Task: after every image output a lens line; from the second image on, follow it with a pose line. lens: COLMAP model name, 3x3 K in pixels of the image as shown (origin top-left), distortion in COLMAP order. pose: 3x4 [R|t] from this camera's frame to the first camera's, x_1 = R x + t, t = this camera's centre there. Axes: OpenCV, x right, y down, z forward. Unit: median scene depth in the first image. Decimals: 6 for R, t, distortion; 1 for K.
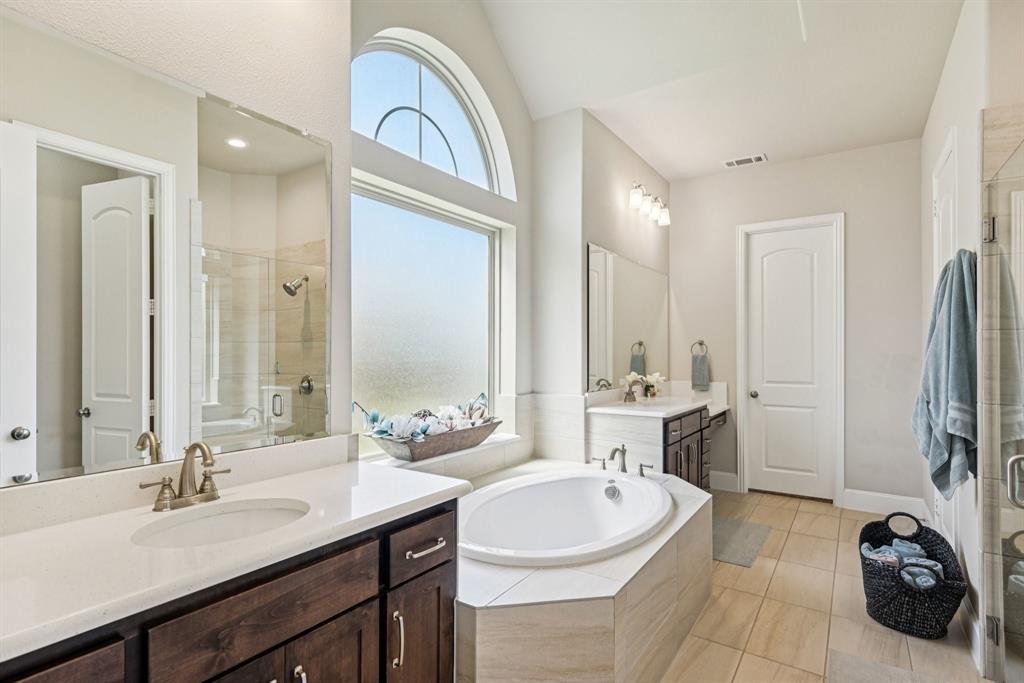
lens RADIAL K [[529.5, 0, 512.0], [0, 529.5, 341.5], [0, 0, 1]] dist [0.003696, -0.000032]
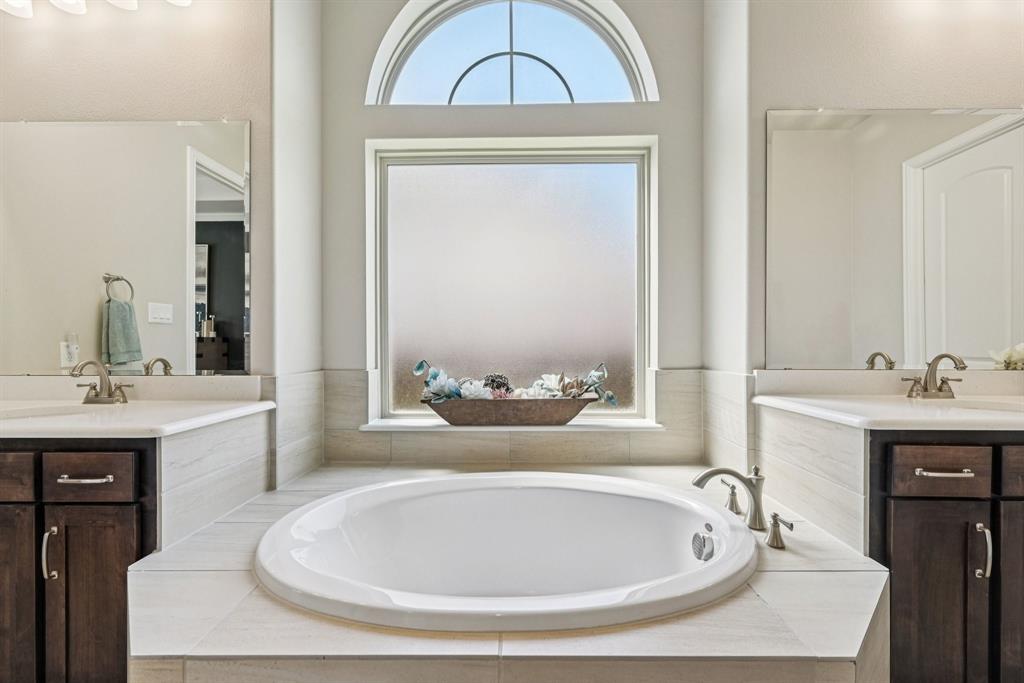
lens RADIAL K [[426.8, 0, 512.0], [0, 426.8, 341.5], [0, 0, 1]] dist [0.001075, 0.000471]
pose [[0.529026, -0.012298, -0.848517, 0.686077], [0.017686, 0.999838, -0.003465, 0.109933], [0.848422, -0.013174, 0.529157, 0.917984]]
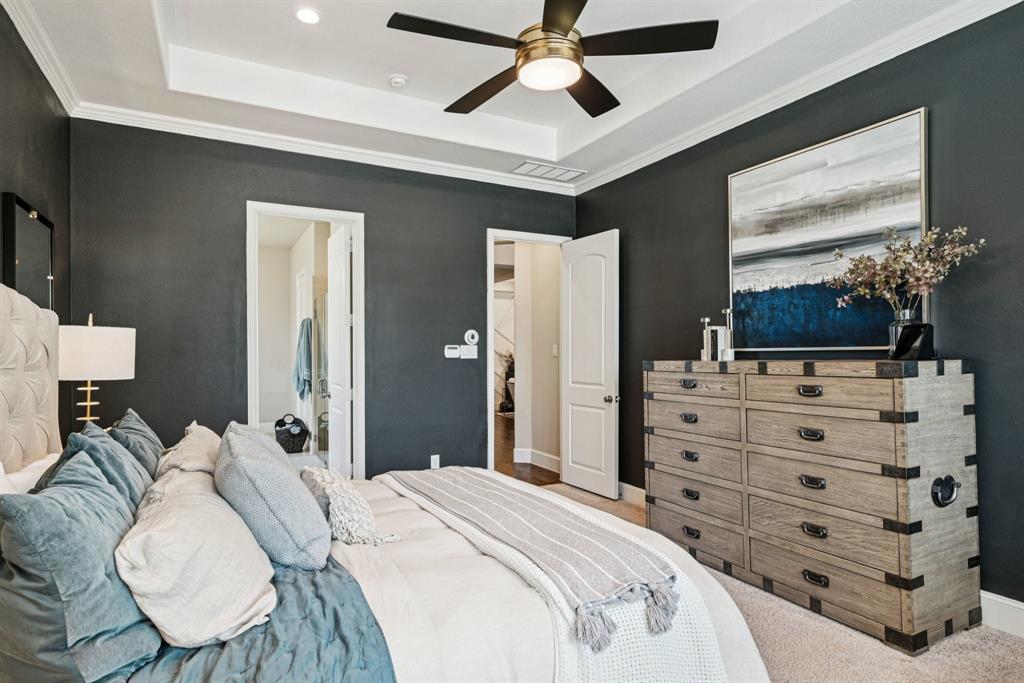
lens RADIAL K [[558.0, 0, 512.0], [0, 558.0, 341.5], [0, 0, 1]] dist [0.001045, 0.000094]
pose [[0.483378, 0.009279, 0.875363, -1.167168], [-0.002691, 0.999955, -0.009113, -0.014301], [-0.875408, 0.002050, 0.483381, -1.321169]]
